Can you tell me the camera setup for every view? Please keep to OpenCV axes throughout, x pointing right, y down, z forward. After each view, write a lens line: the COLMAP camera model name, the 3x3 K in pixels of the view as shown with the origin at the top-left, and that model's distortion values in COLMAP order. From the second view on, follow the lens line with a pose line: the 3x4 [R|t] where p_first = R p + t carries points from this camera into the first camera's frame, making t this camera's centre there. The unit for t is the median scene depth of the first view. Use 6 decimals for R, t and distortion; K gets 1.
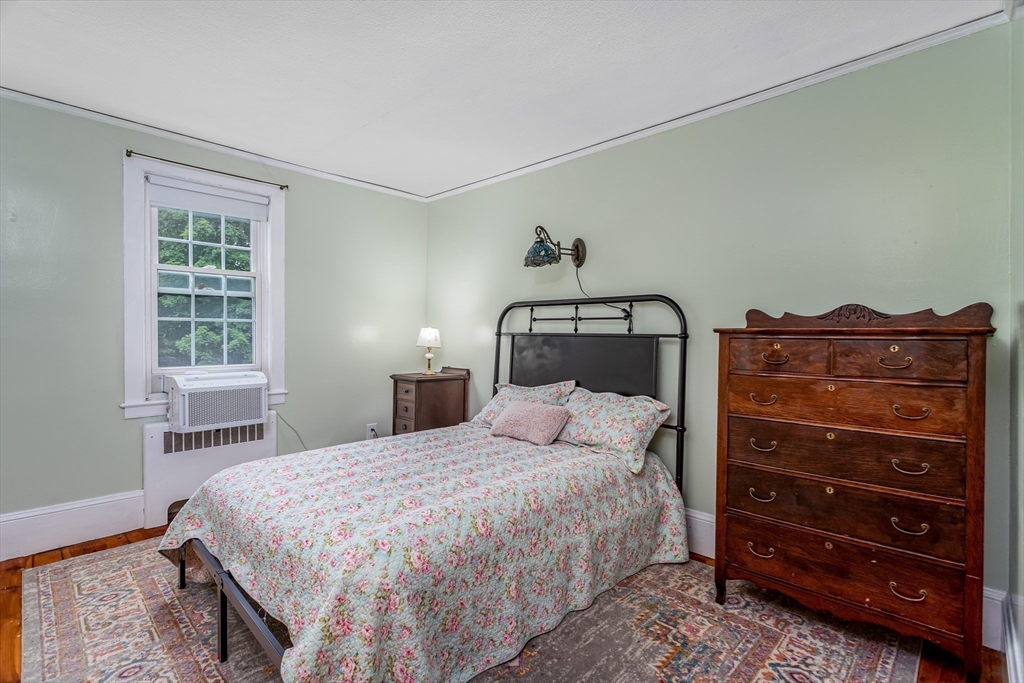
lens RADIAL K [[482.6, 0, 514.9], [0, 482.6, 342.2], [0, 0, 1]] dist [-0.005161, 0.001392]
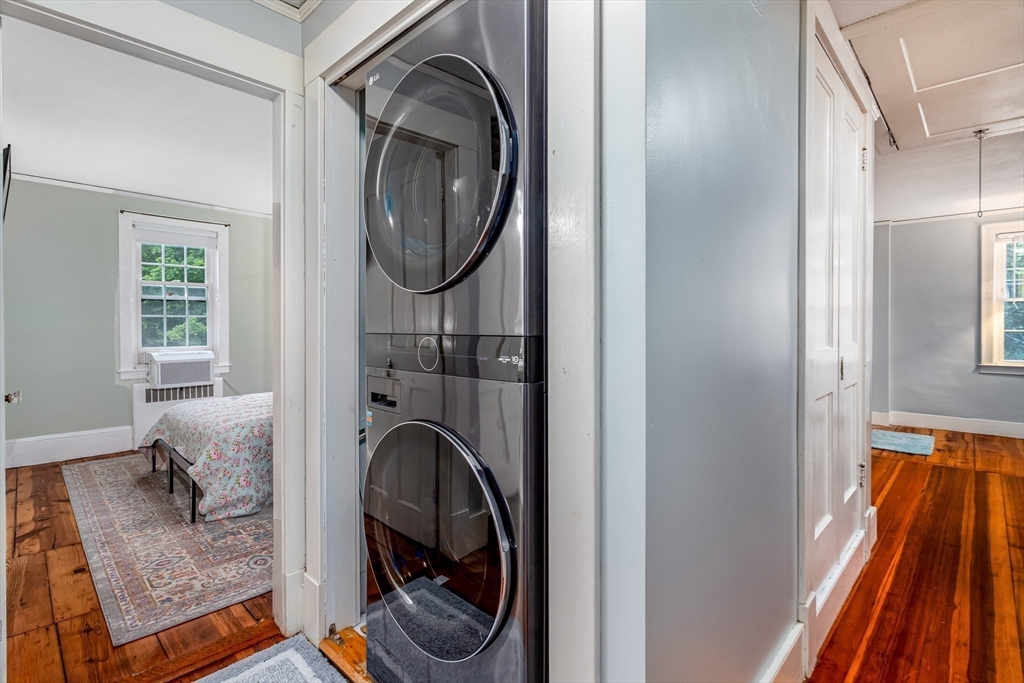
lens RADIAL K [[482.6, 0, 508.5], [0, 482.6, 332.5], [0, 0, 1]] dist [-0.005161, 0.001392]
pose [[0.999989, -0.003698, -0.002974, 0.430063], [0.003709, 0.999986, 0.003696, 0.003478], [0.002960, -0.003707, 0.999989, -0.528118]]
